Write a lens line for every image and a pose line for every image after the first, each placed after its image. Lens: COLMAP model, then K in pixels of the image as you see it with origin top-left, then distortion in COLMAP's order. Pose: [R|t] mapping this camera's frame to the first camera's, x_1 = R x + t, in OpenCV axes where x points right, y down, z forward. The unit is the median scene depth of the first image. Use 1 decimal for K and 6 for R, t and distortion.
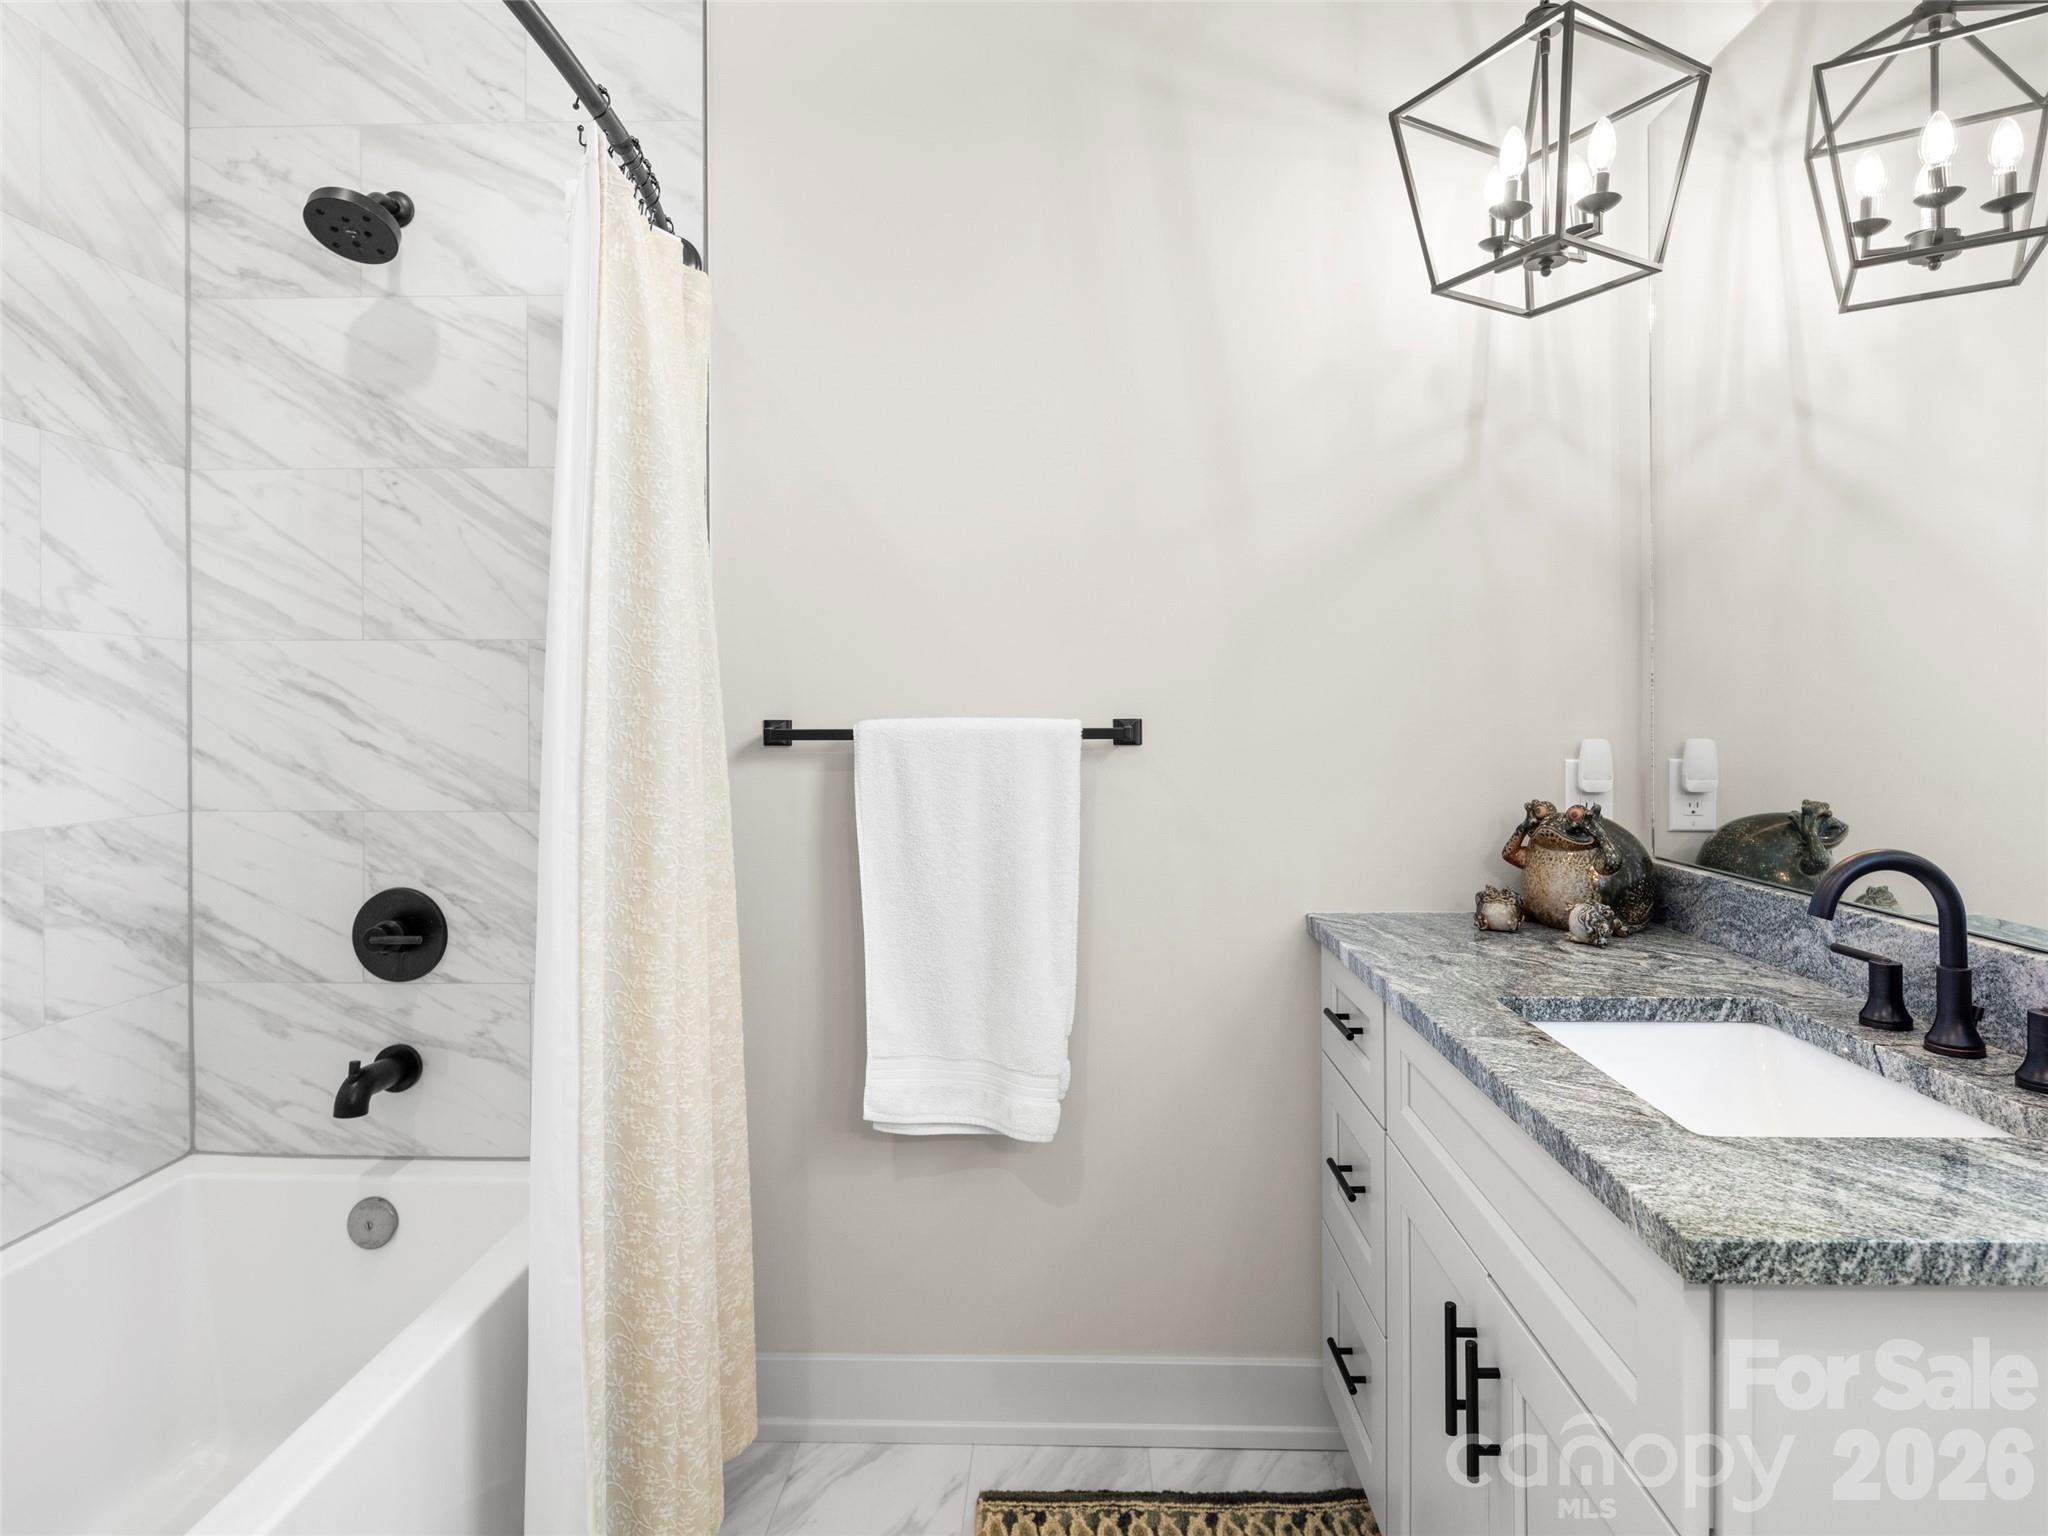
lens RADIAL K [[1149.0, 0, 1026.5], [0, 1149.0, 709.6], [0, 0, 1]] dist [-0.001755, -0.001178]
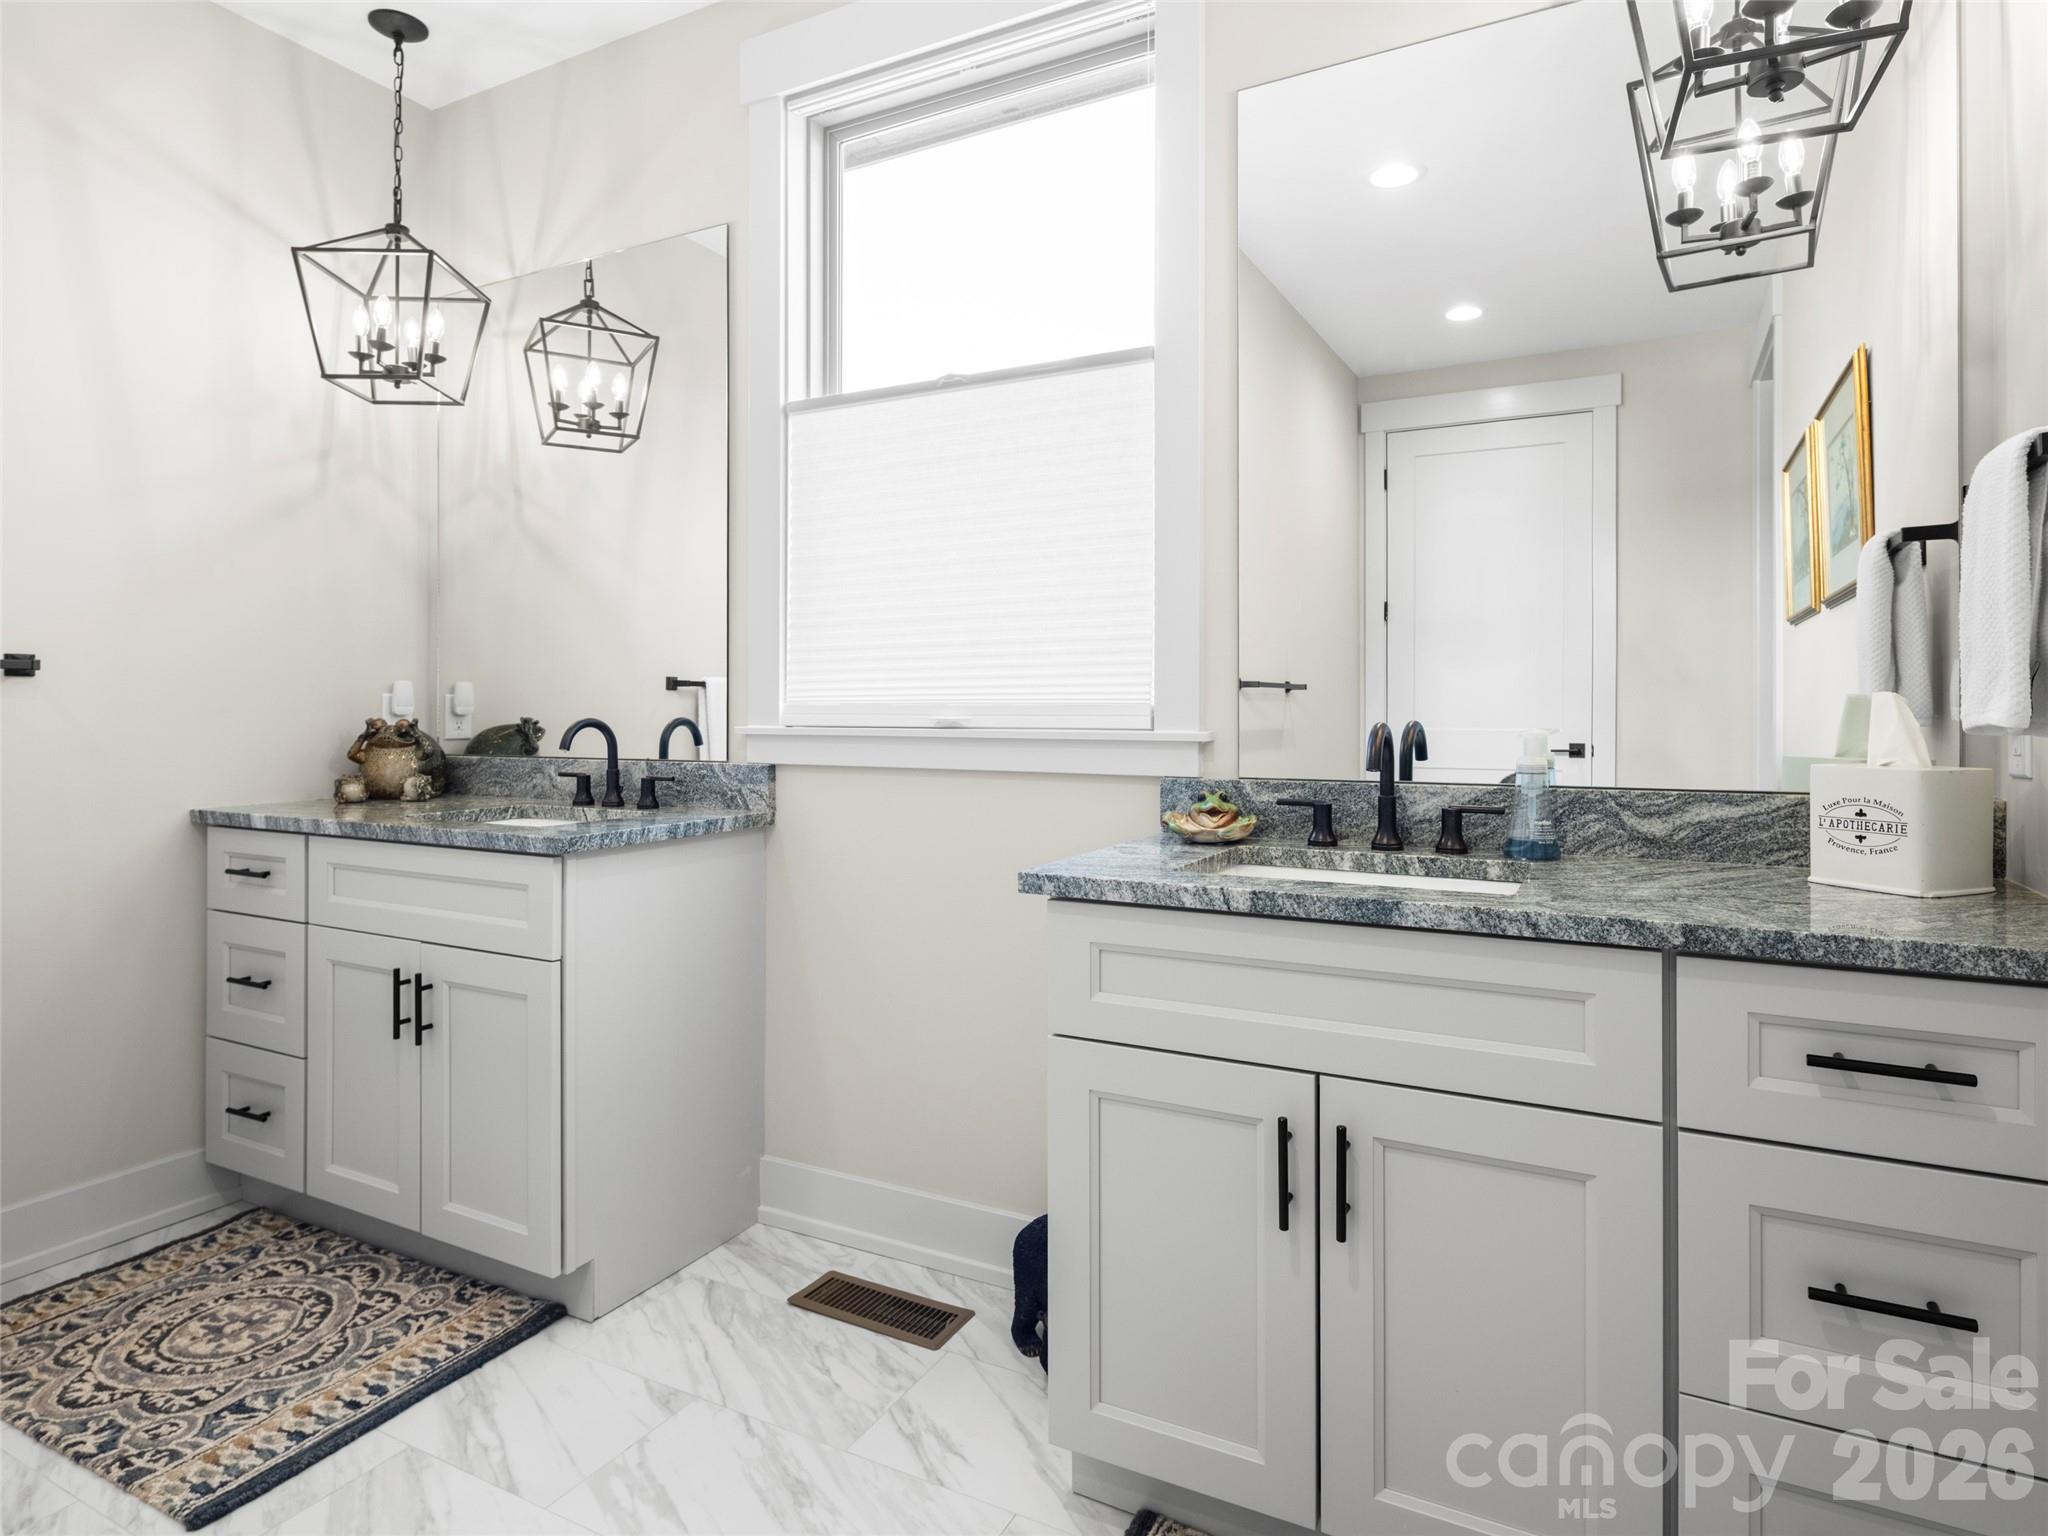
lens RADIAL K [[1149.0, 0, 1026.5], [0, 1149.0, 709.6], [0, 0, 1]] dist [-0.001755, -0.001178]
pose [[0.448139, 0.005605, 0.893946, -0.558447], [-0.007613, 0.999968, -0.002454, 0.066976], [-0.893931, -0.005706, 0.448168, -0.488970]]
